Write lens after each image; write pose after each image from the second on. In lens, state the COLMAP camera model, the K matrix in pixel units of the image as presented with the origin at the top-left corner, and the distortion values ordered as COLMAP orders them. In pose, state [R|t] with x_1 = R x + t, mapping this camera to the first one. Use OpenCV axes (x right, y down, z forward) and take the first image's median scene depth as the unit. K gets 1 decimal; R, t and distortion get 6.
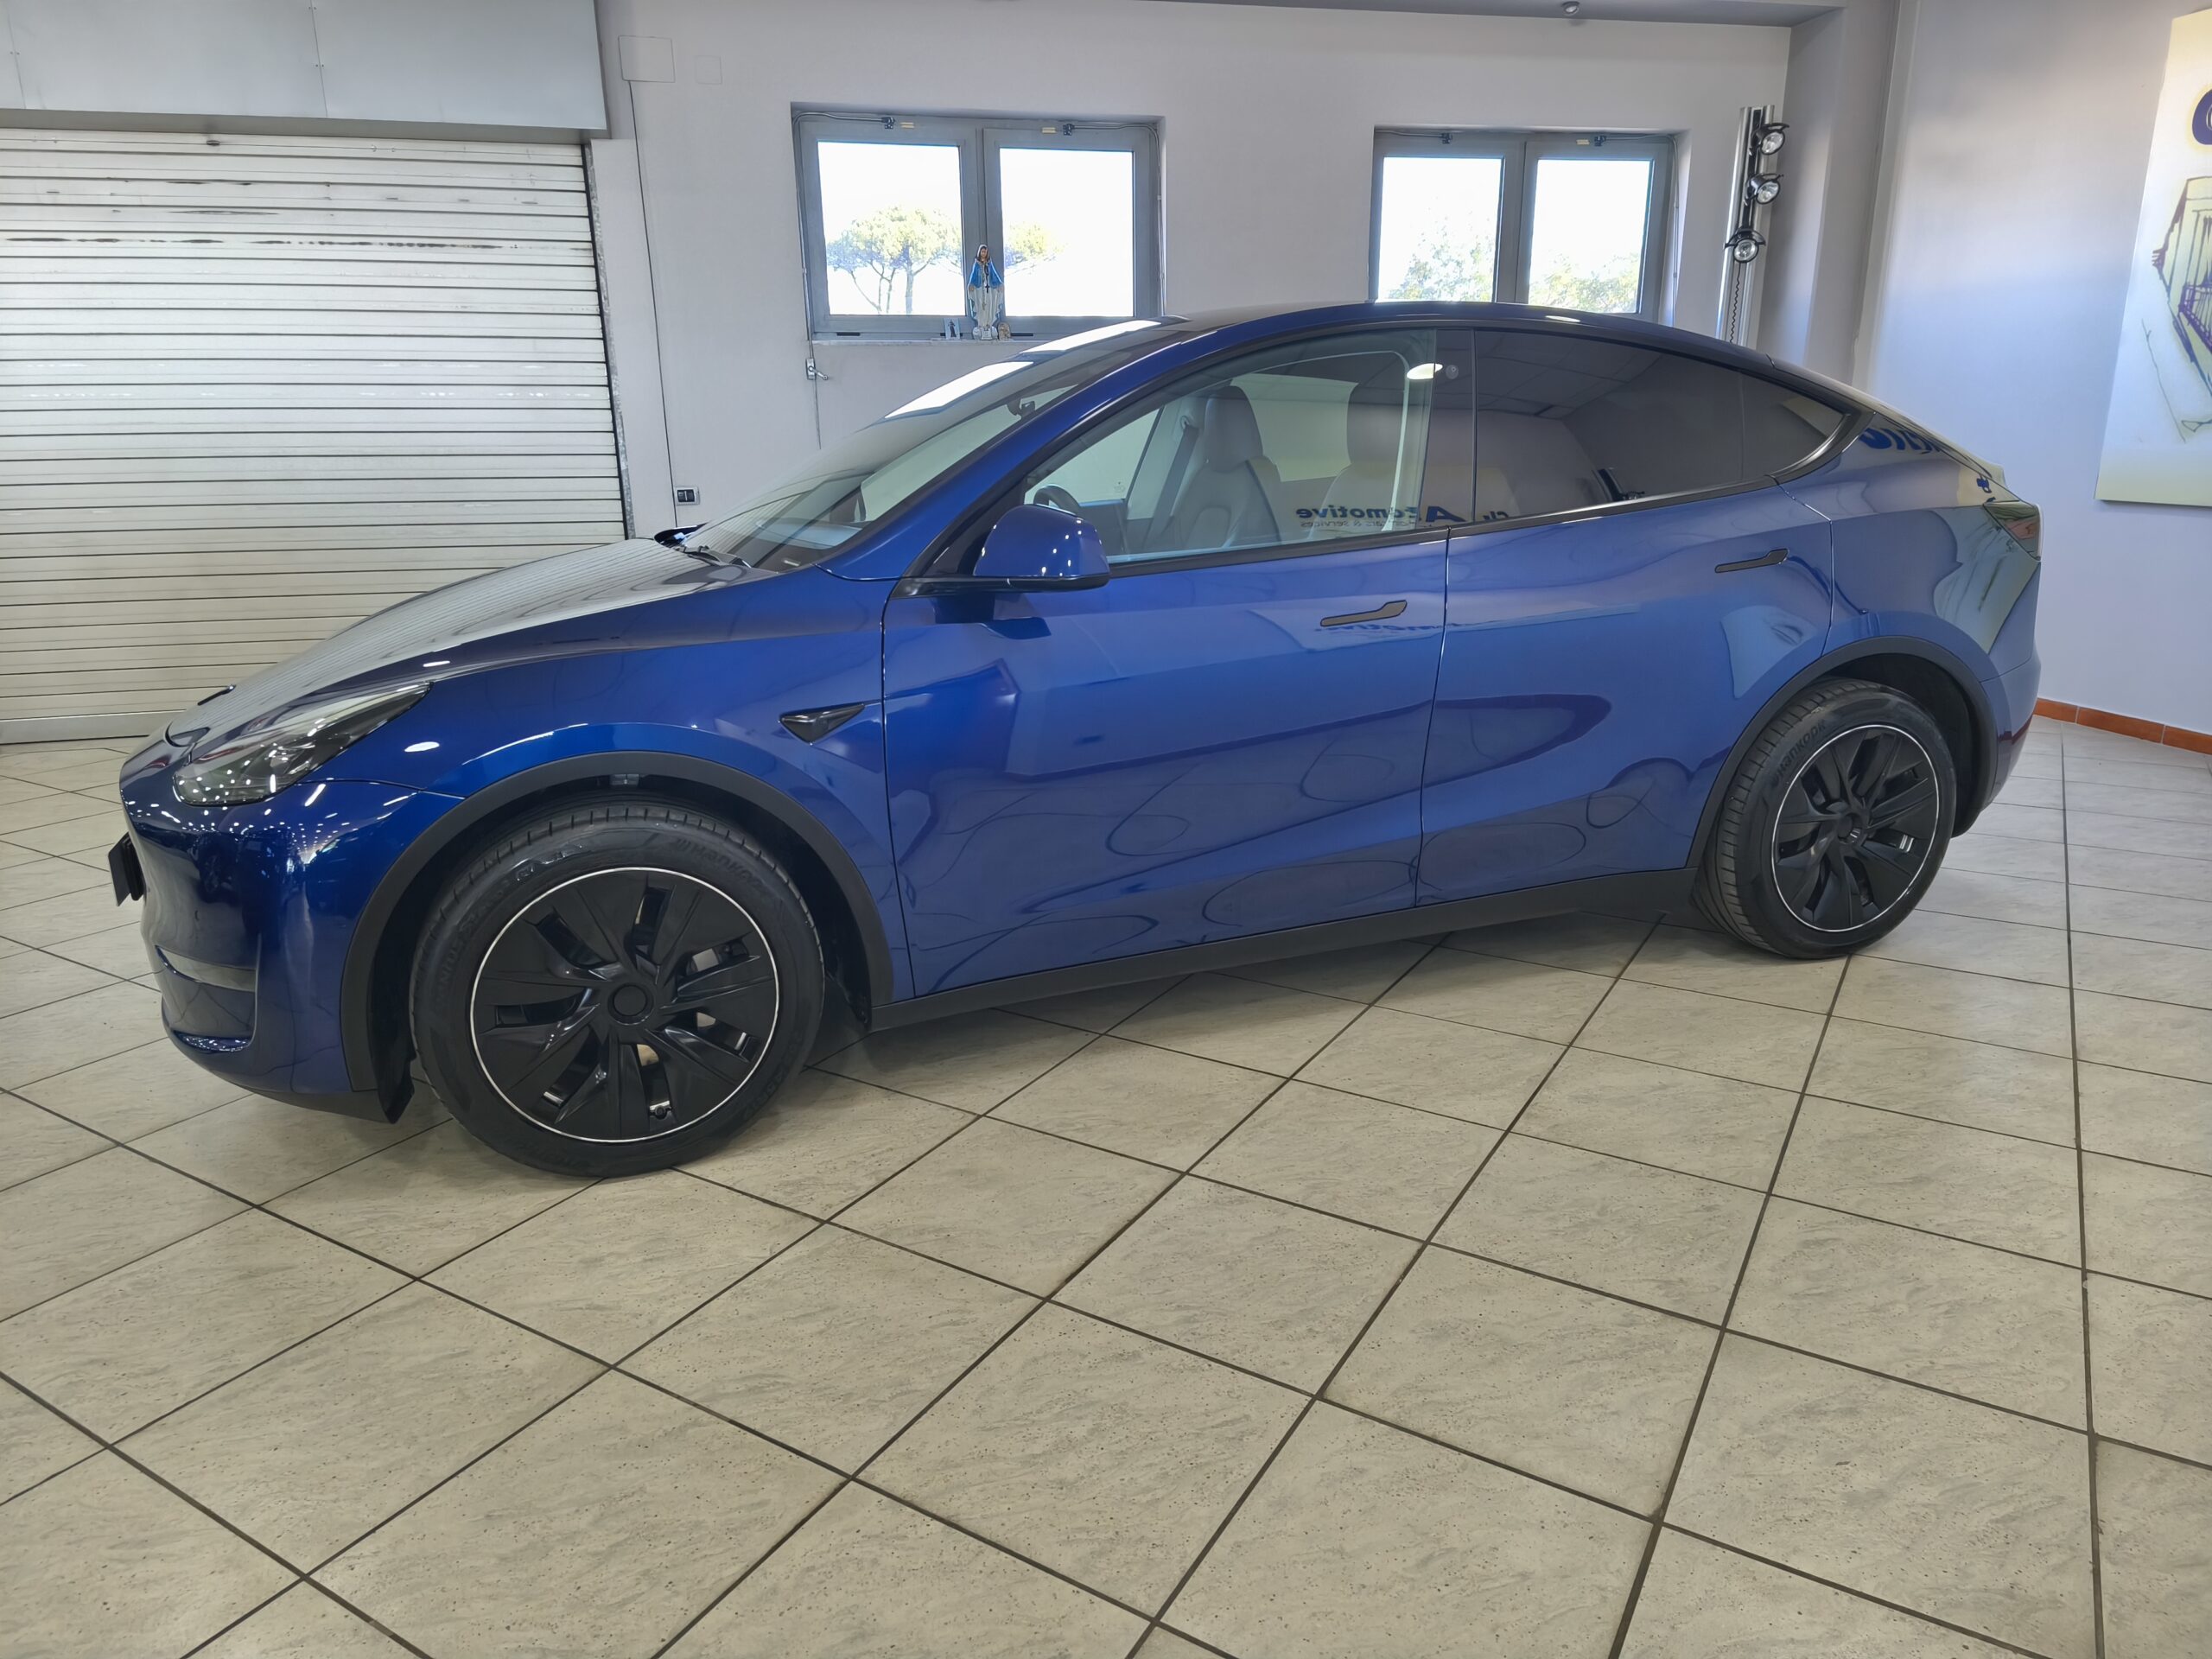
lens RADIAL K [[1525.5, 0, 1106.0], [0, 1525.5, 829.5], [0, 0, 1]] dist [0.085197, -0.079198]
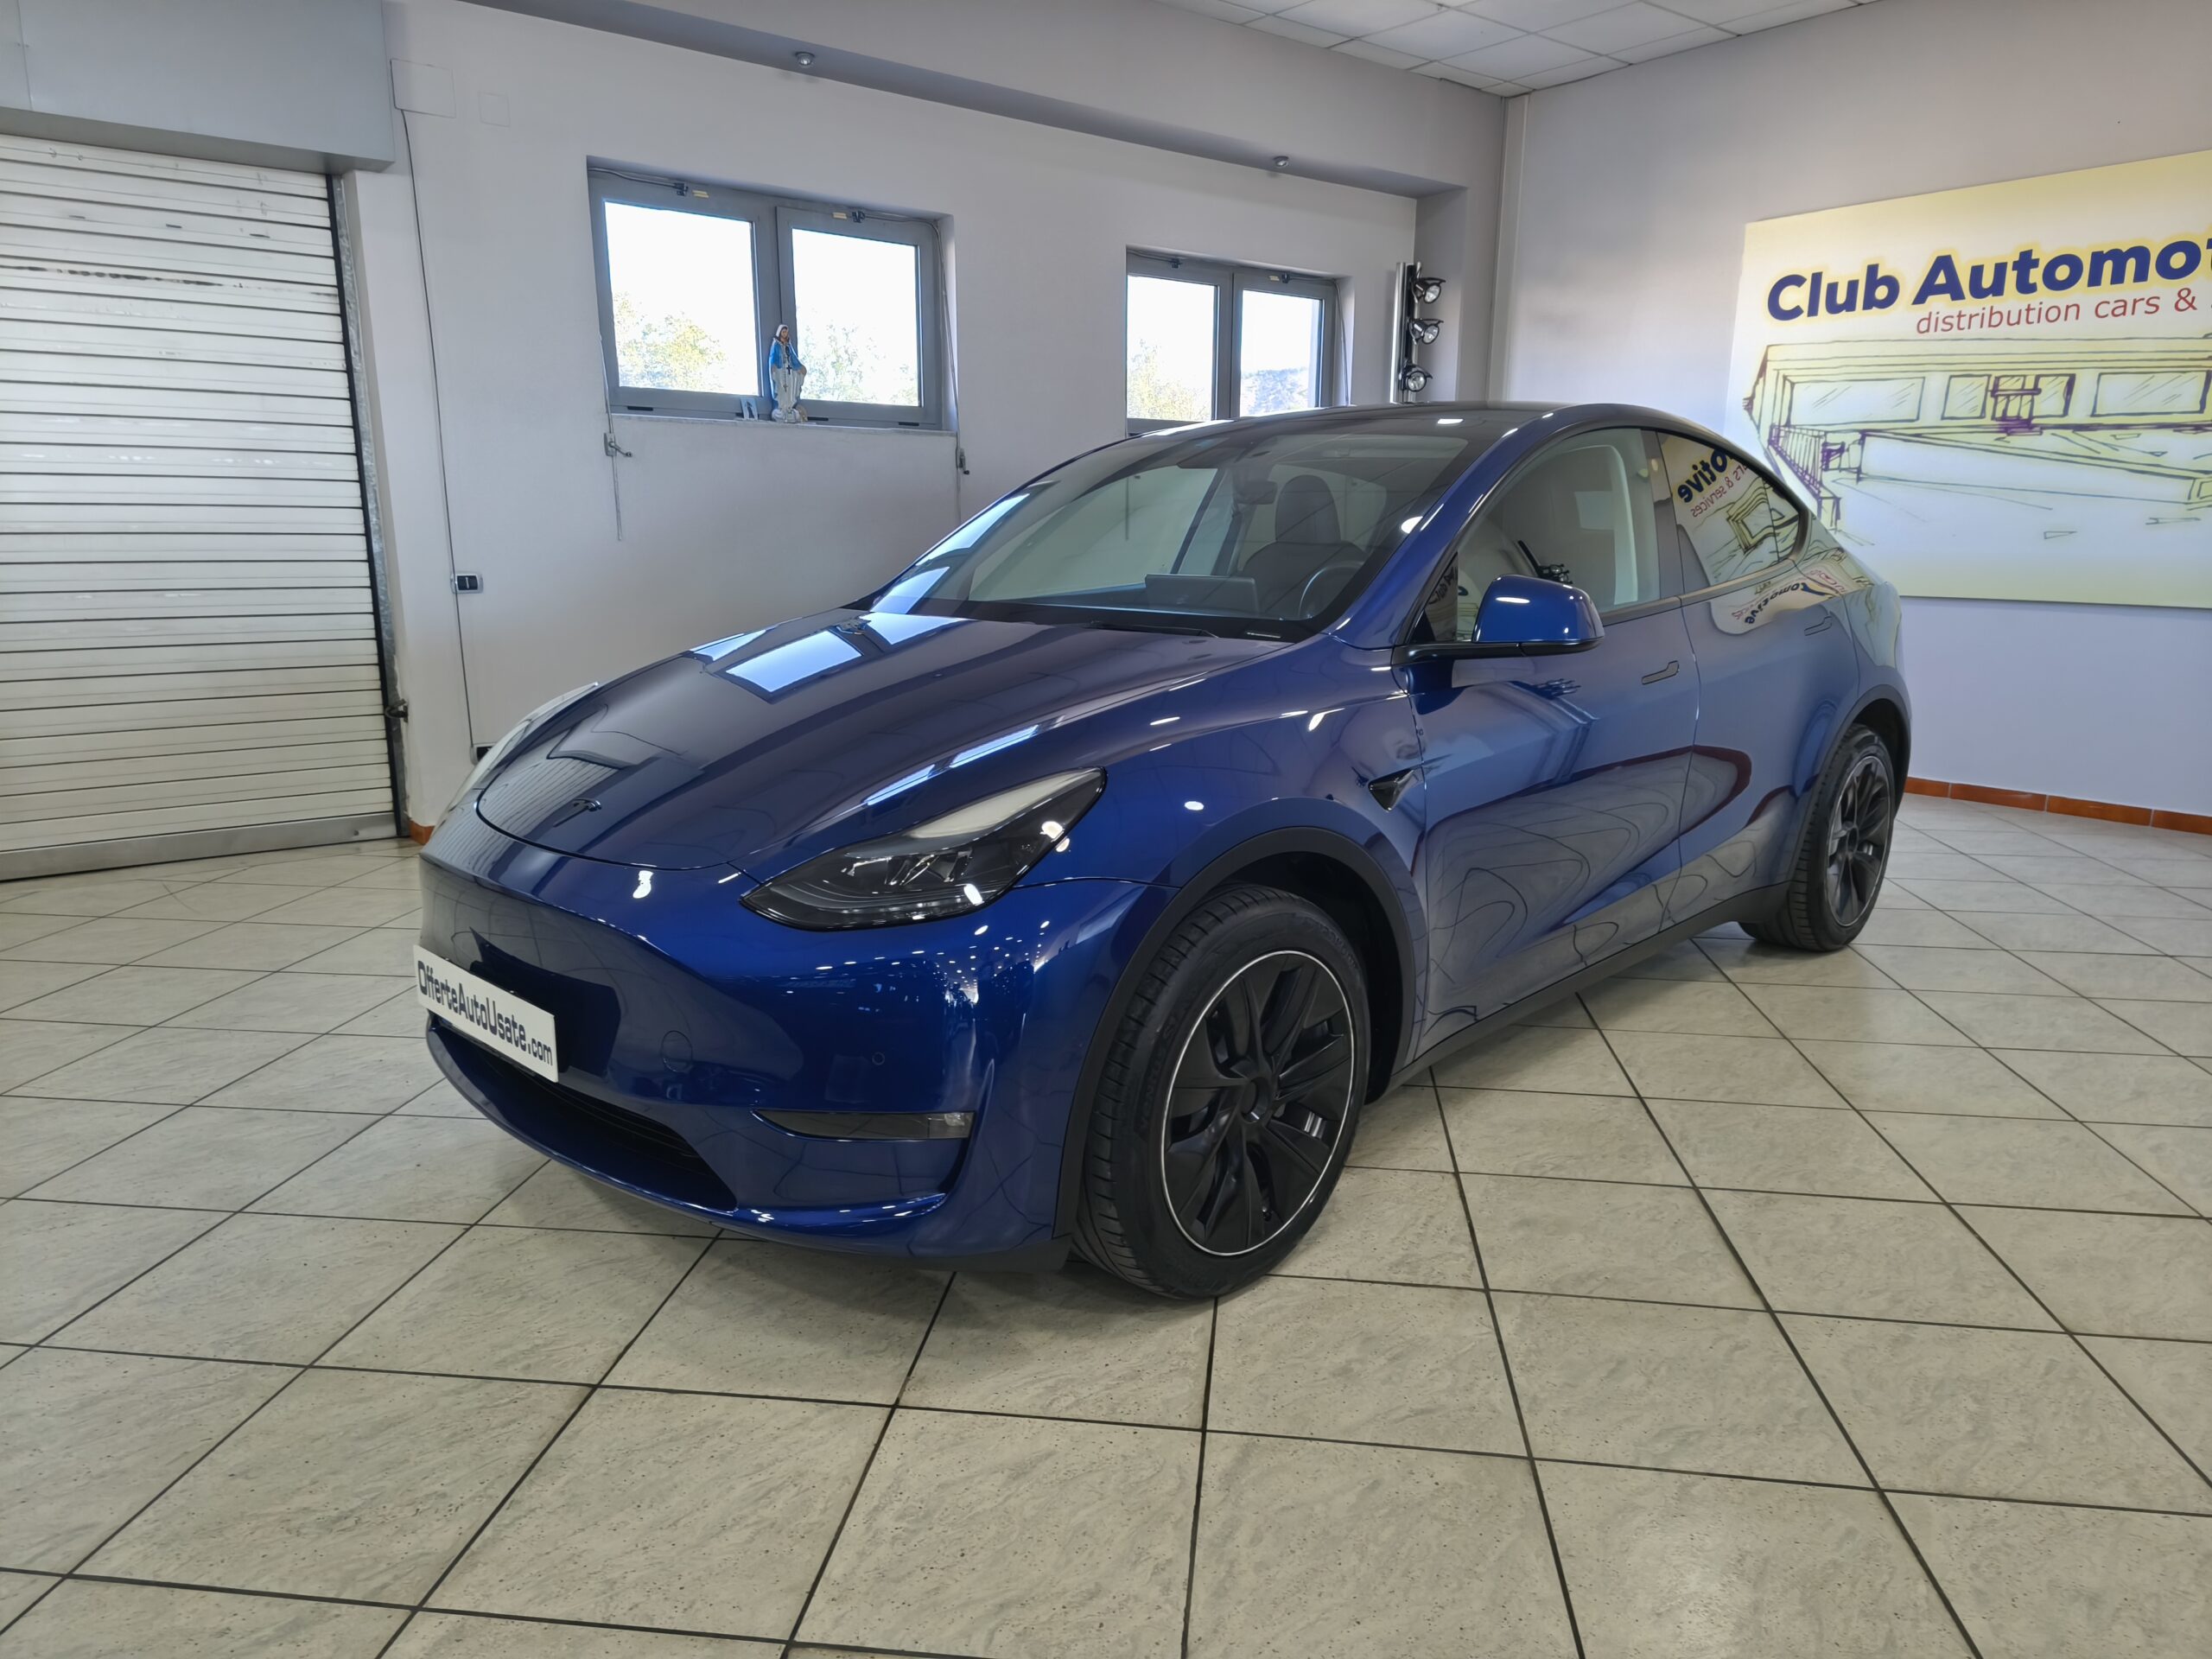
lens RADIAL K [[1506.3, 0, 1182.7], [0, 1506.3, 819.3], [0, 0, 1]] dist [0.113470, -0.105985]
pose [[0.899763, -0.067905, 0.431063, -0.301402], [0.095912, 0.994437, -0.043547, -0.009291], [-0.425708, 0.080526, 0.901270, 0.065918]]
